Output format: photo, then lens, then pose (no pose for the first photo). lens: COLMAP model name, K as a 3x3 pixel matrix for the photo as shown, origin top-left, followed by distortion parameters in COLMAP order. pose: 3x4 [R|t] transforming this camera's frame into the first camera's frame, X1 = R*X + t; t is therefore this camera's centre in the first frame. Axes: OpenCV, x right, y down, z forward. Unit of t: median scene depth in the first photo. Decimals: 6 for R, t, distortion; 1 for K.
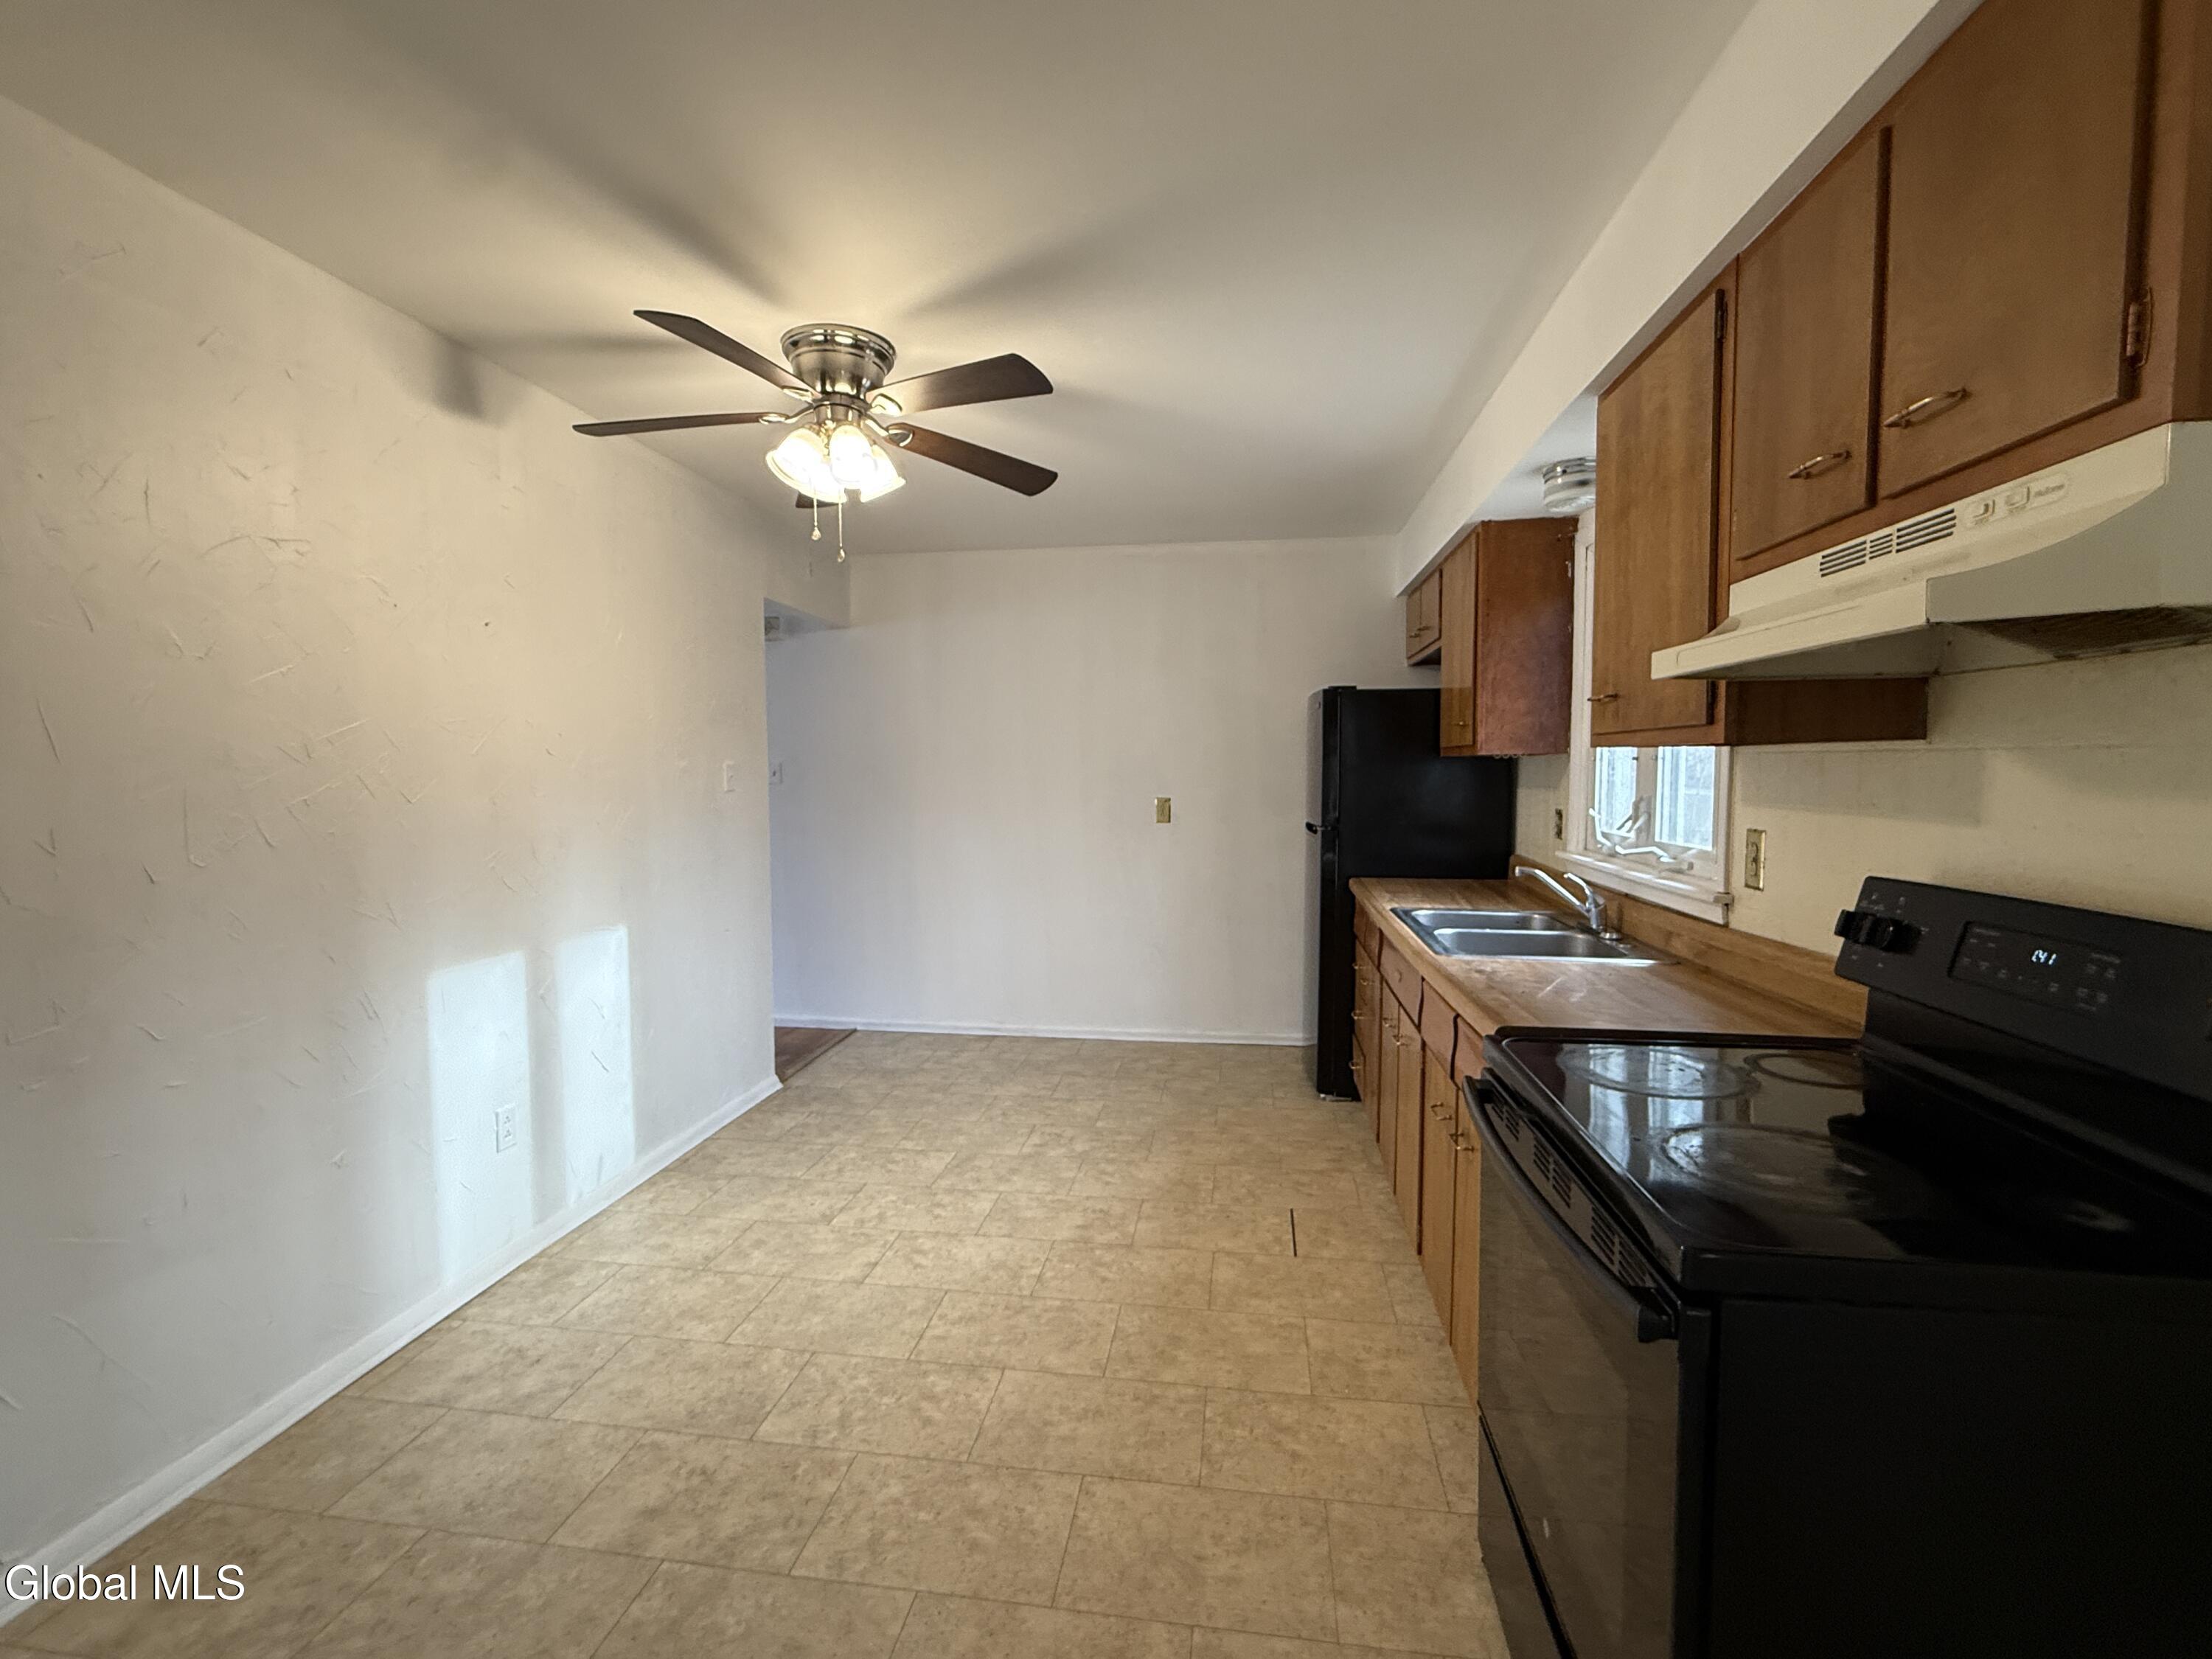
lens RADIAL K [[980.5, 0, 1100.4], [0, 980.5, 829.2], [0, 0, 1]] dist [0.001300, 0.000140]
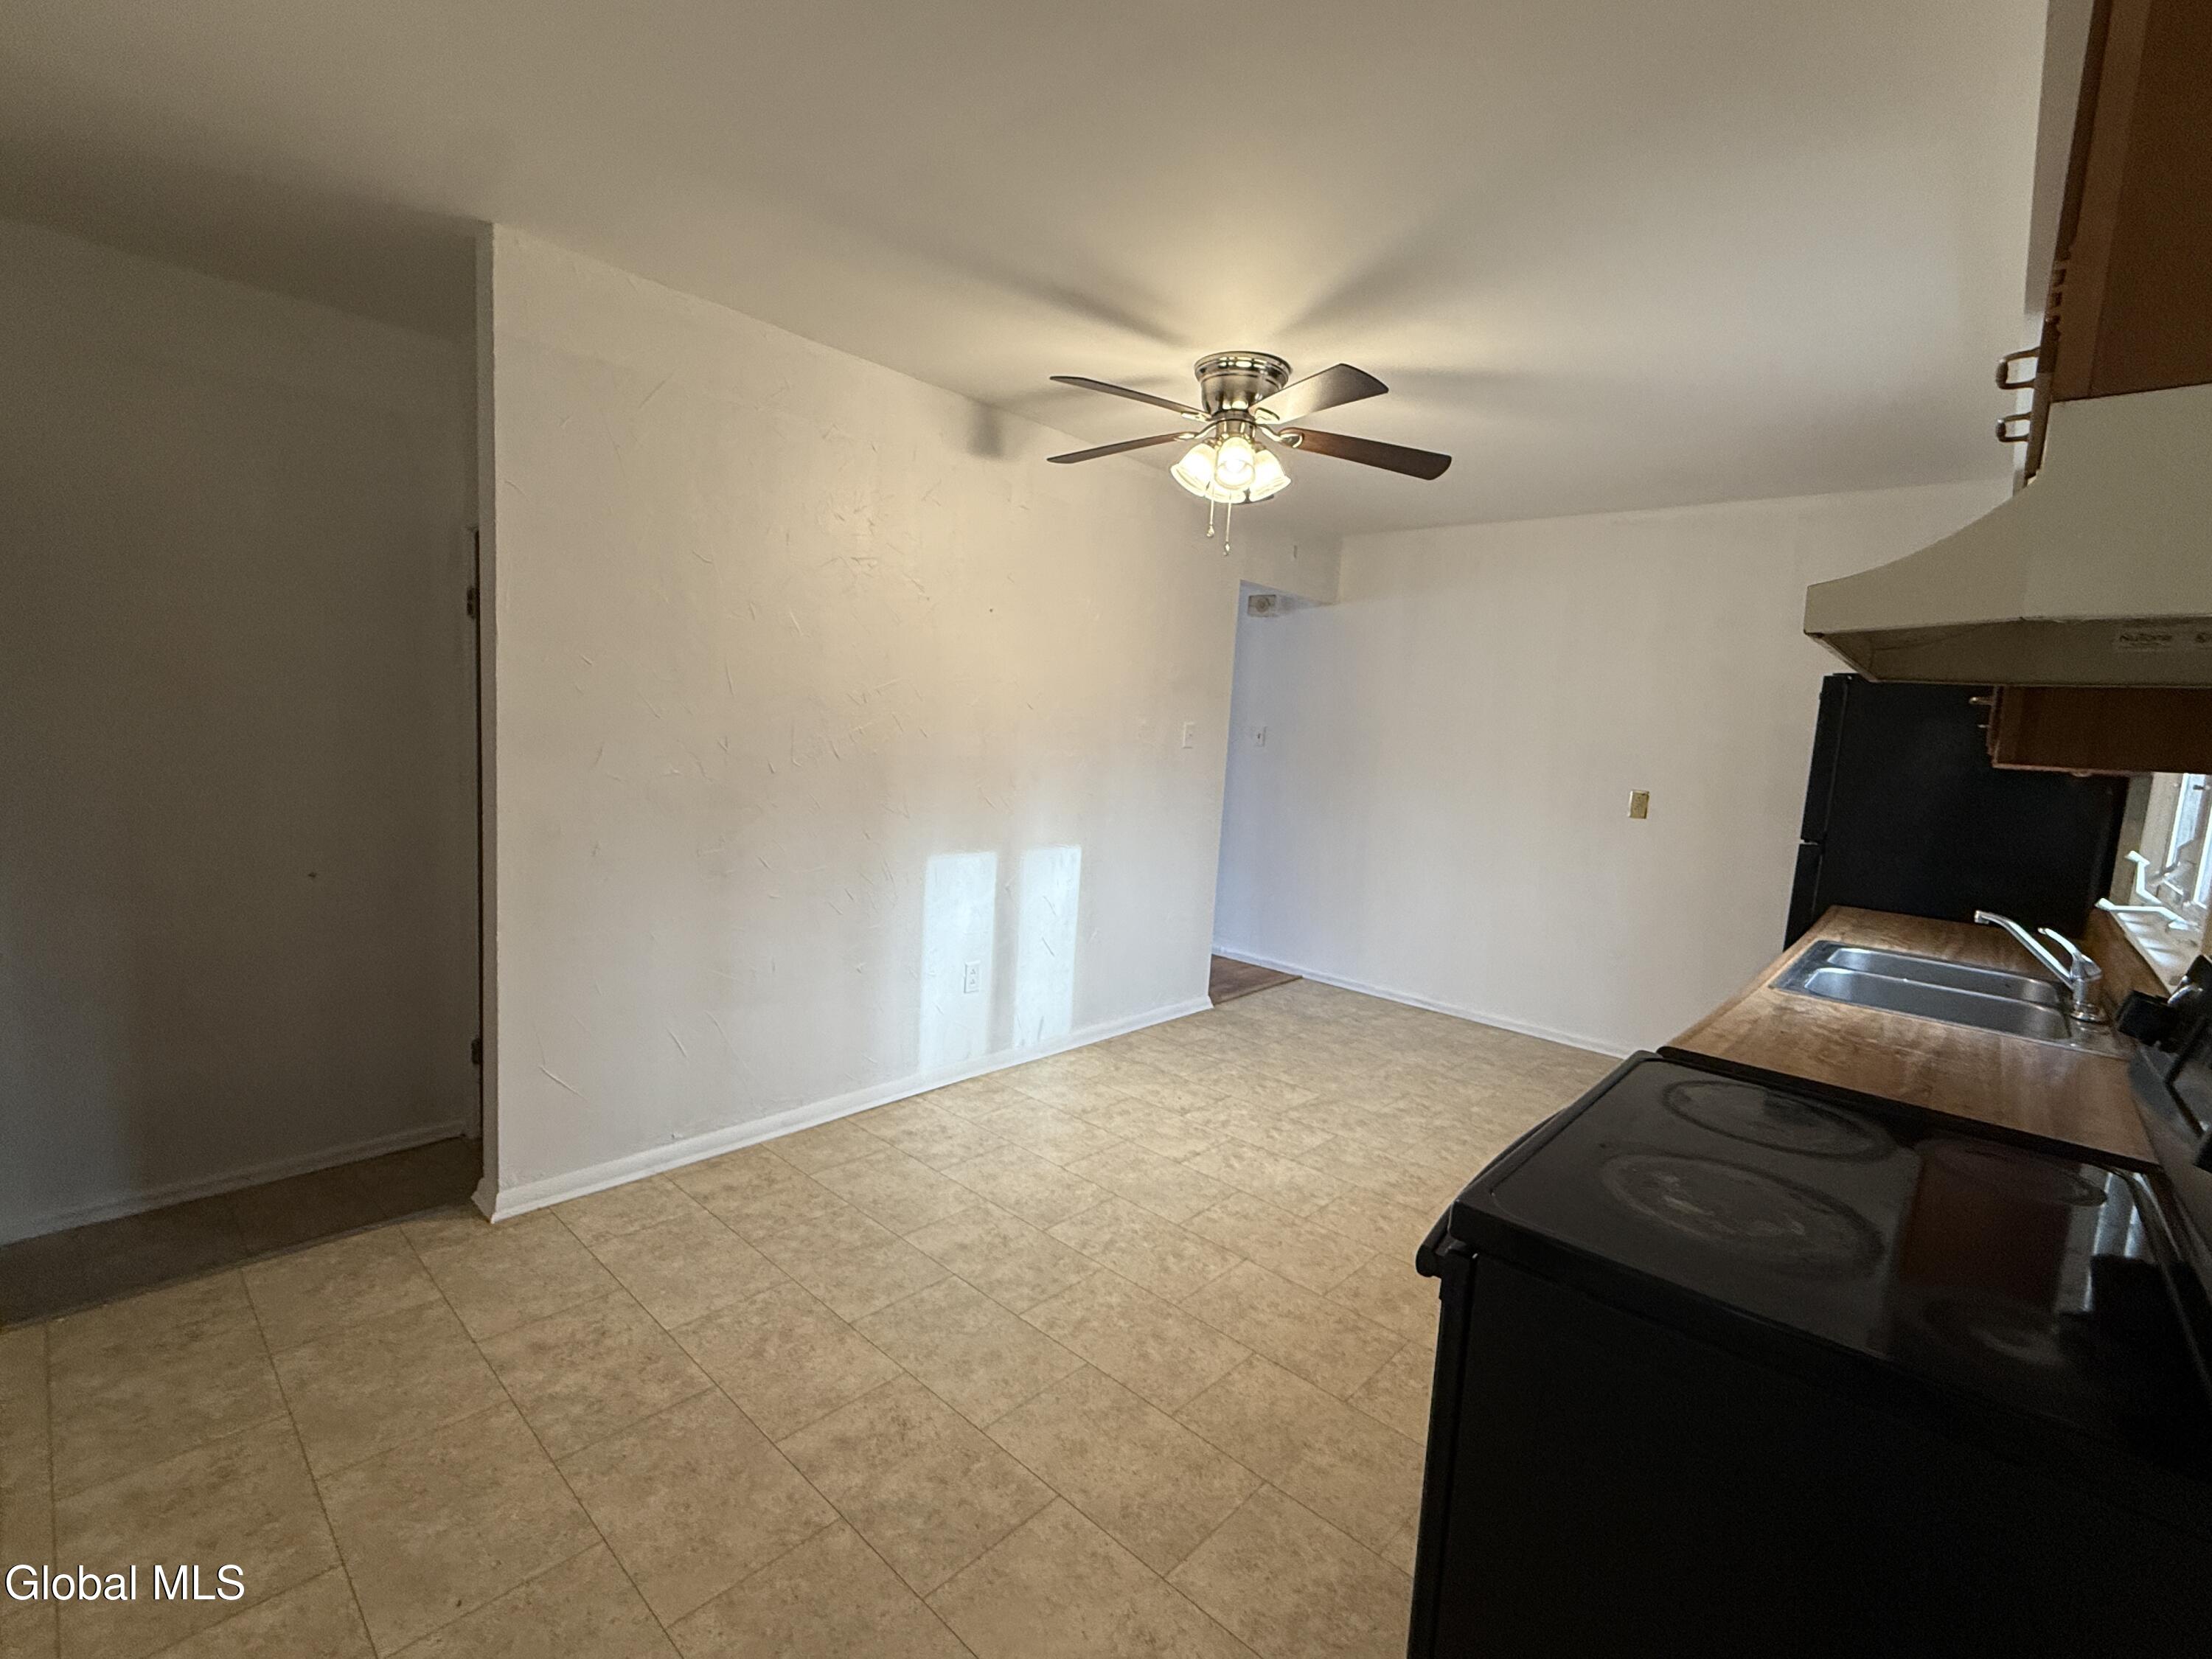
lens RADIAL K [[984.9, 0, 1112.7], [0, 984.9, 824.8], [0, 0, 1]] dist [0.000762, 0.000556]
pose [[0.831063, 0.114926, -0.544175, 0.286222], [-0.100134, 0.993348, 0.056863, -0.006663], [0.547090, 0.007234, 0.837042, -0.050273]]
